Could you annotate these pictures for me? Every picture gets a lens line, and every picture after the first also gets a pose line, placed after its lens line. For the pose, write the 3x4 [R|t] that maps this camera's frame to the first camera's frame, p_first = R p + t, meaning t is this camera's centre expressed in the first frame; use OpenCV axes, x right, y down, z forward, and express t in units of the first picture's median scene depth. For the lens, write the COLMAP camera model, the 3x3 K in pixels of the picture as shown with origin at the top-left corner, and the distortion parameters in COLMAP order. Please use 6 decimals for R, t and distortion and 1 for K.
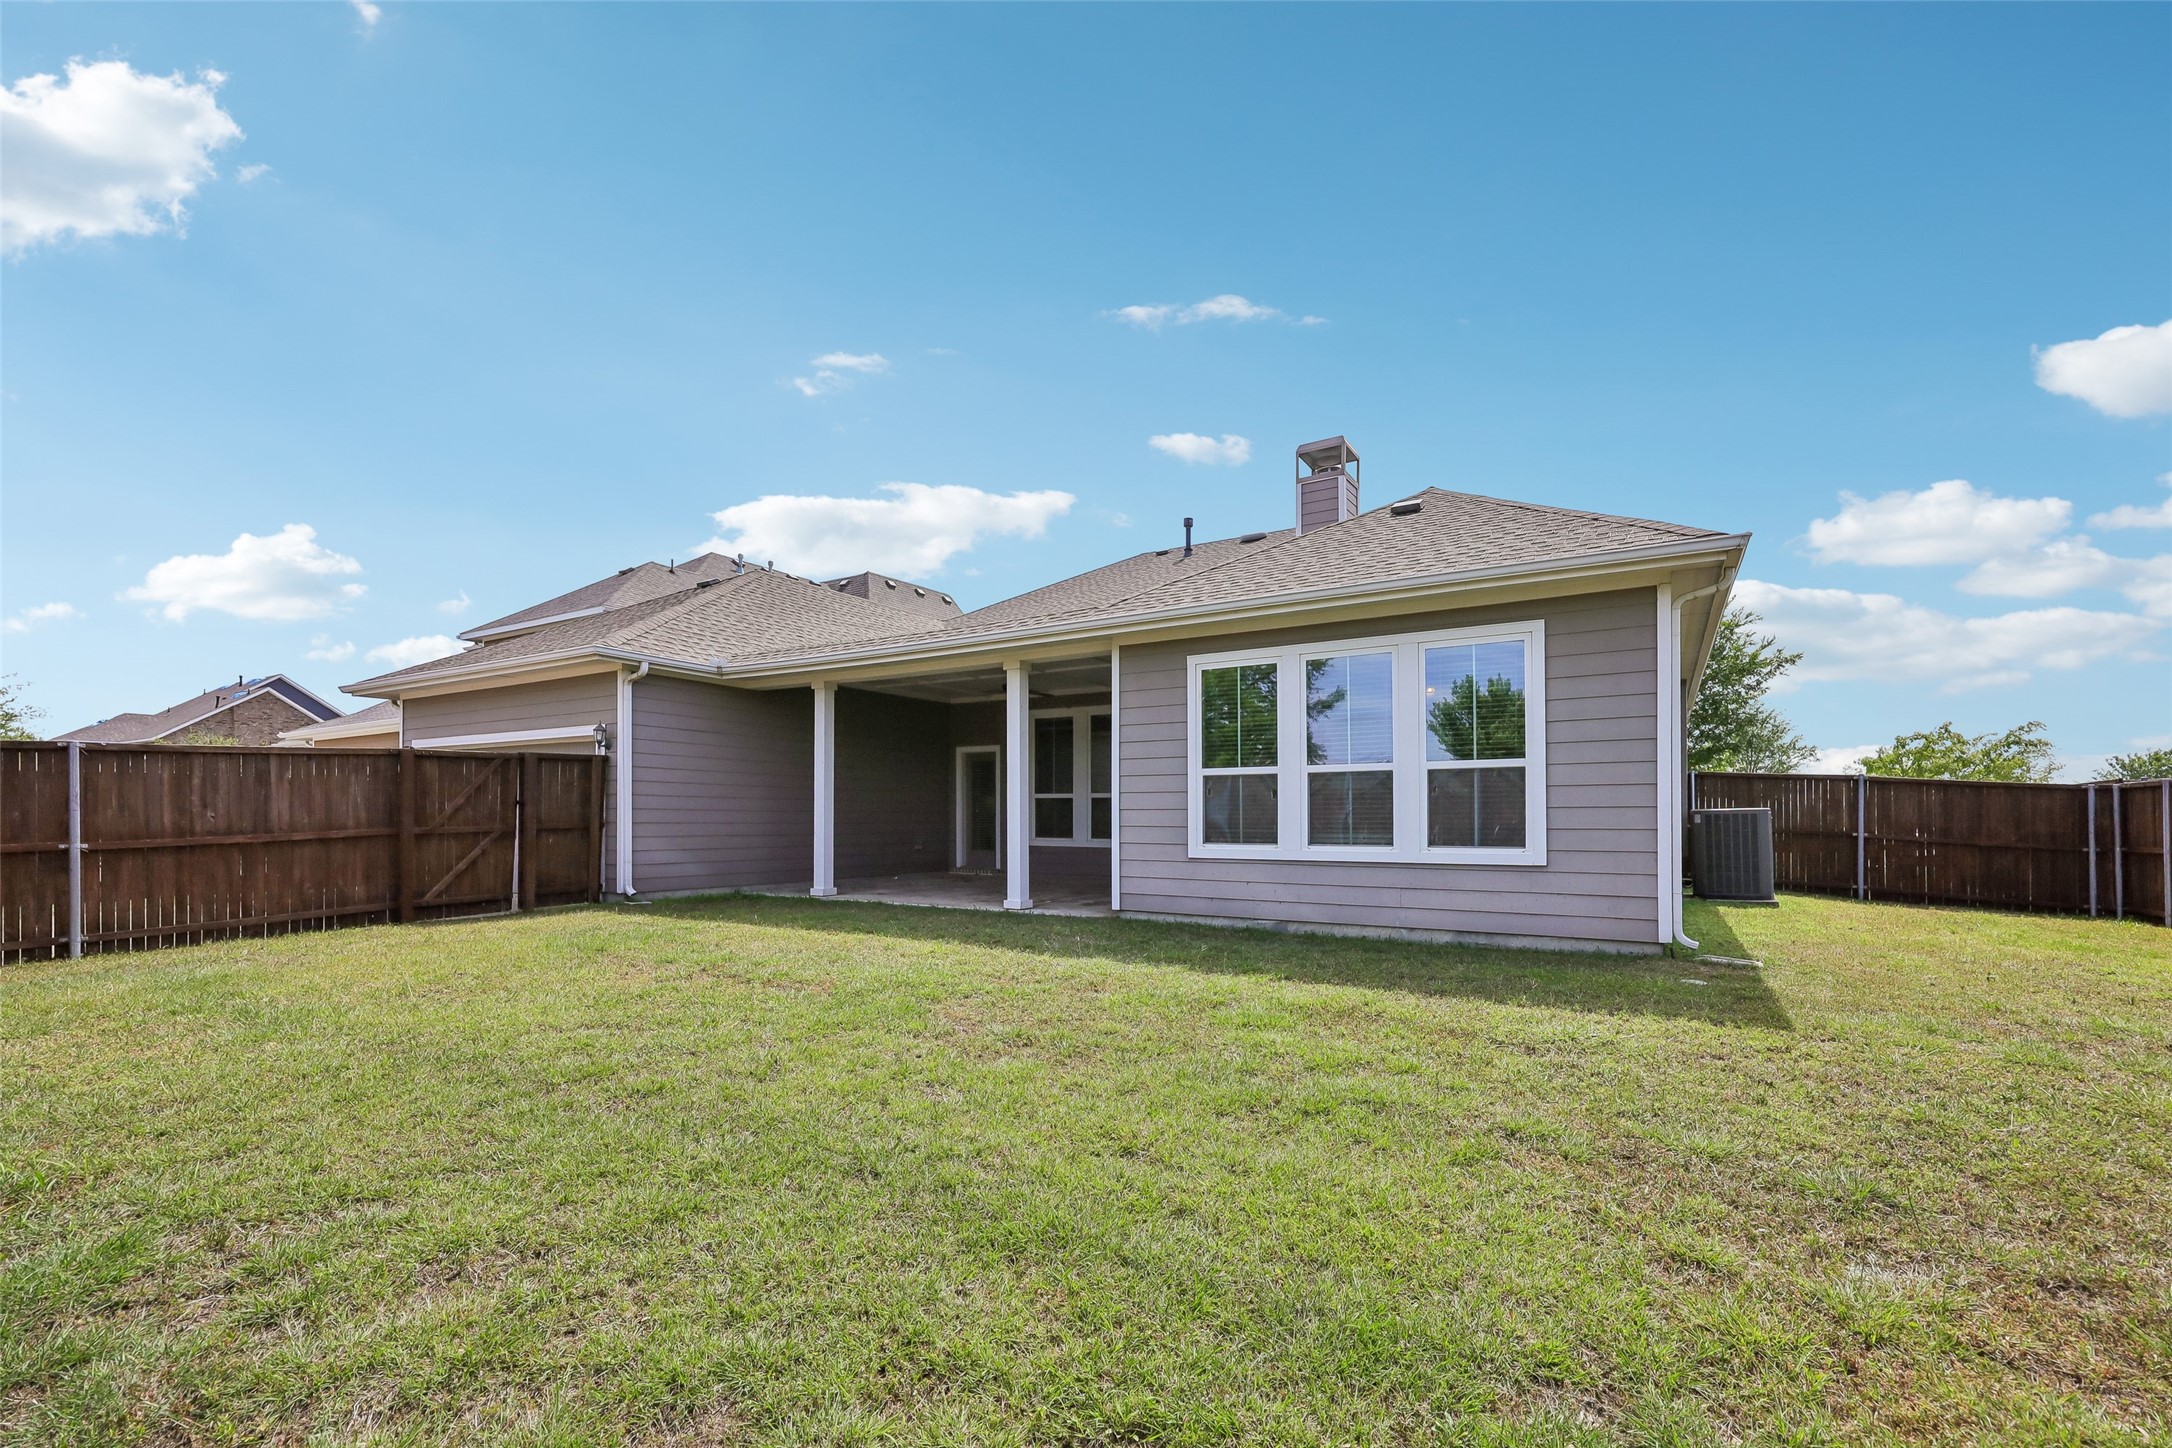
lens RADIAL K [[941.9, 0, 1097.2], [0, 941.9, 804.7], [0, 0, 1]] dist [-0.000262, 0.000025]
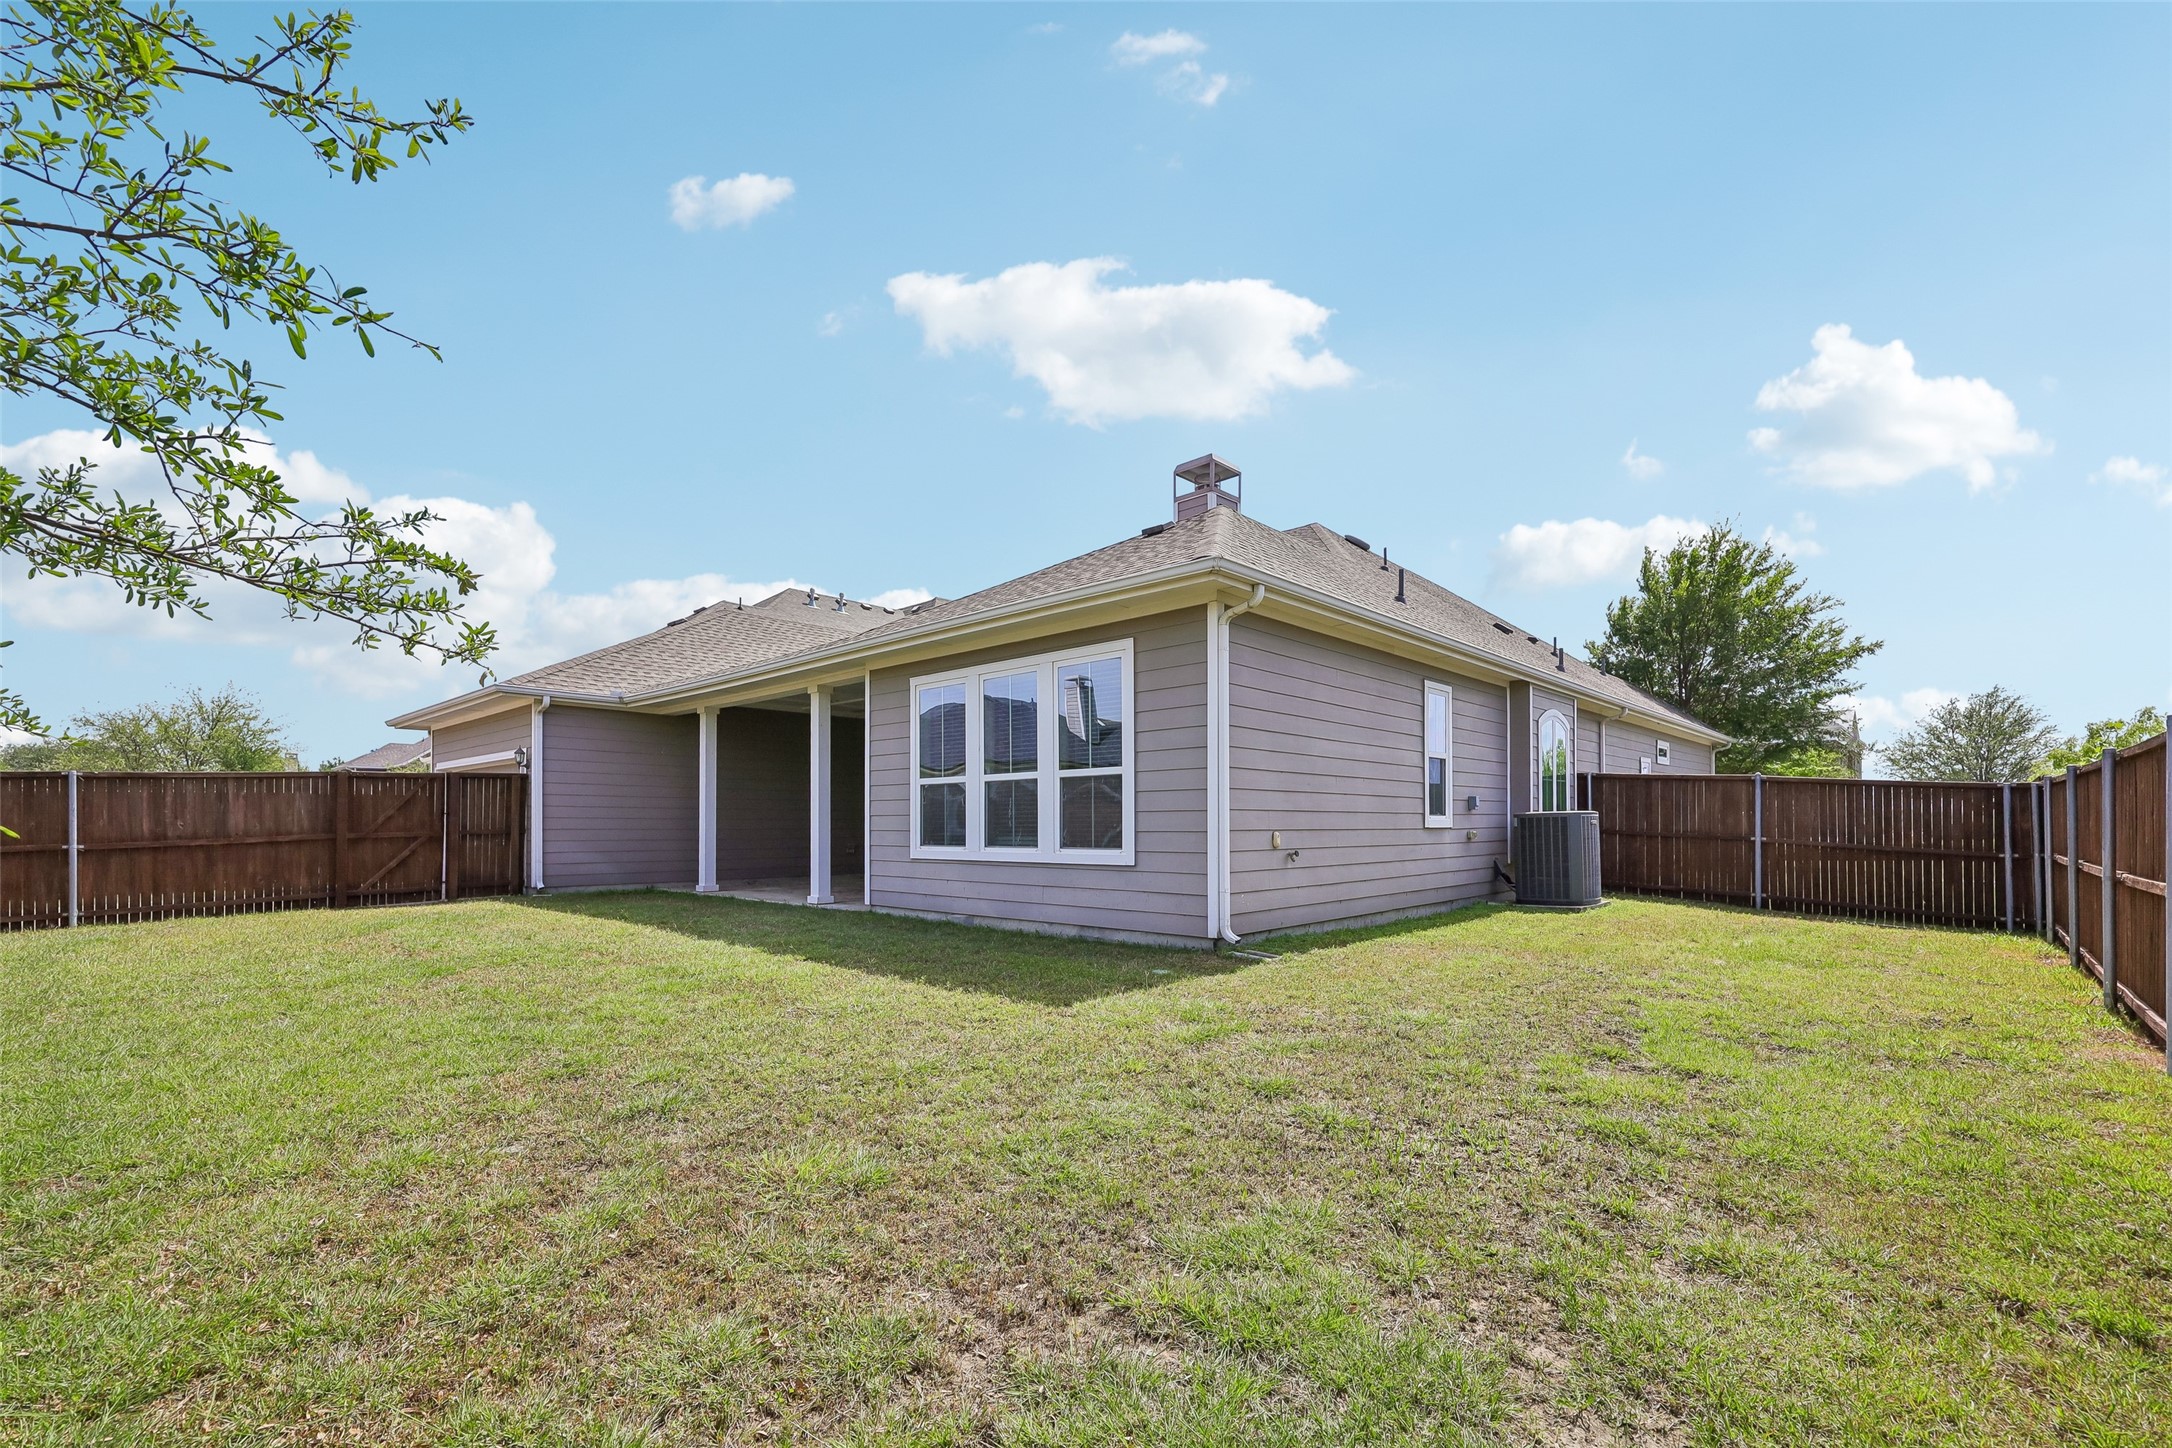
lens RADIAL K [[925.9, 0, 1083.7], [0, 925.9, 811.5], [0, 0, 1]] dist [-0.000773, -0.000153]
pose [[0.982456, -0.006720, -0.186371, 0.501769], [0.006522, 0.999977, -0.001672, 0.003225], [0.186378, 0.000427, 0.982478, -0.046144]]
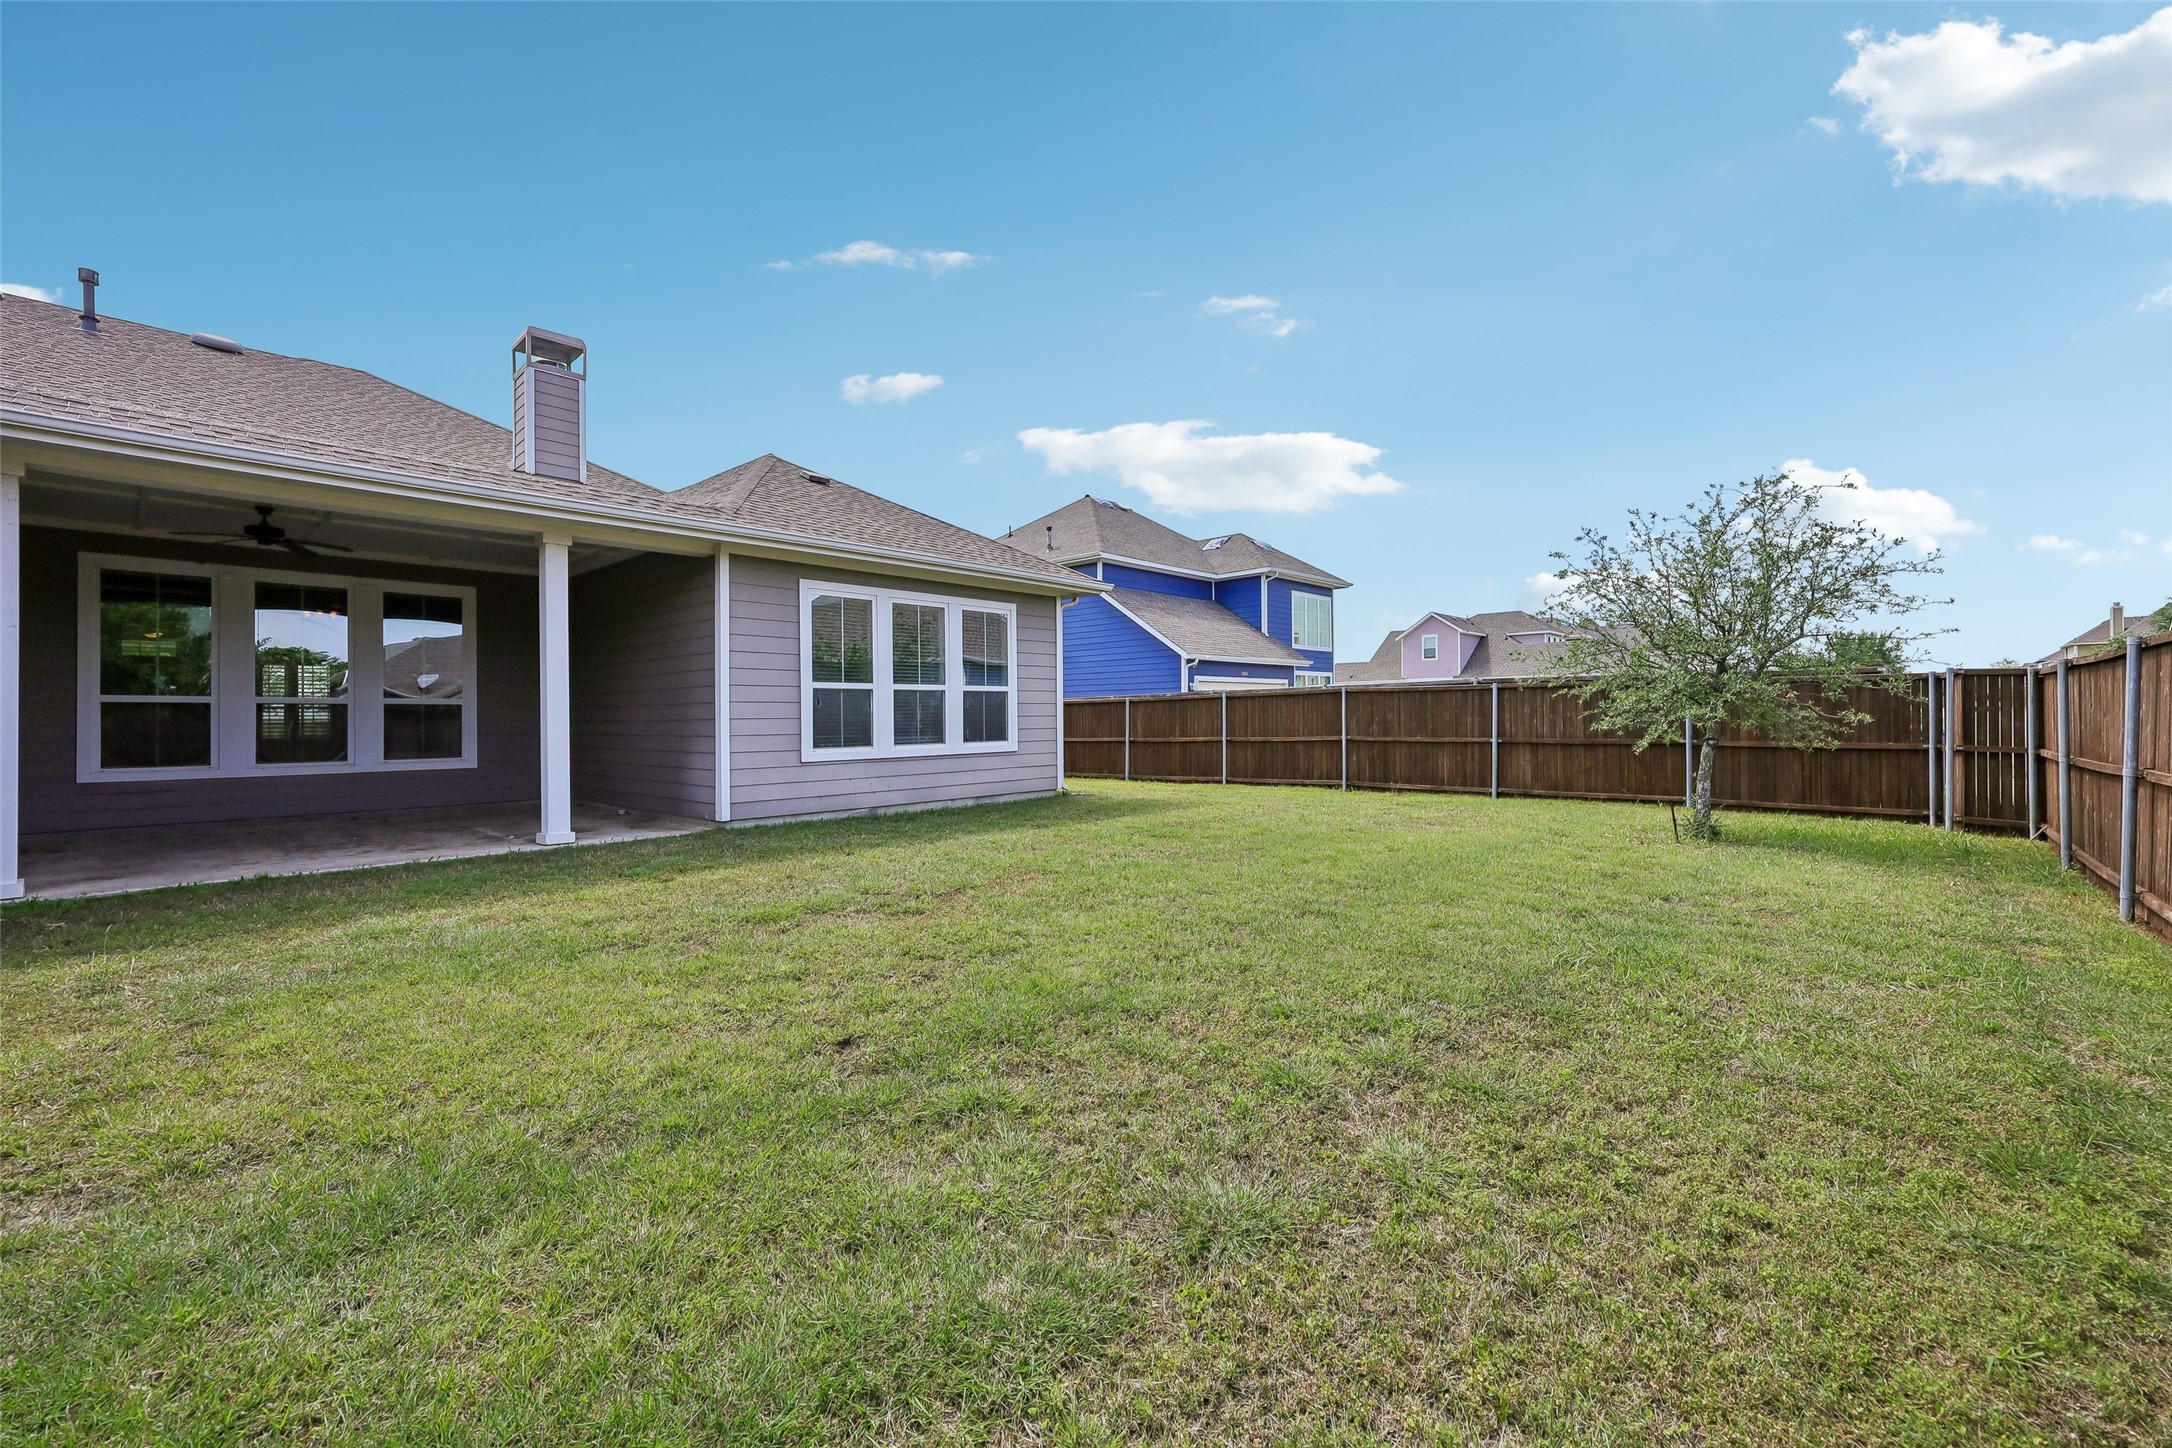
lens RADIAL K [[873.2, 0, 1093.4], [0, 873.2, 709.0], [0, 0, 1]] dist [0.000090, 0.000026]
pose [[0.177772, 0.007048, 0.984046, -0.839312], [-0.002791, 0.999974, -0.006658, -0.000063], [-0.984068, -0.001563, 0.177787, 0.479193]]
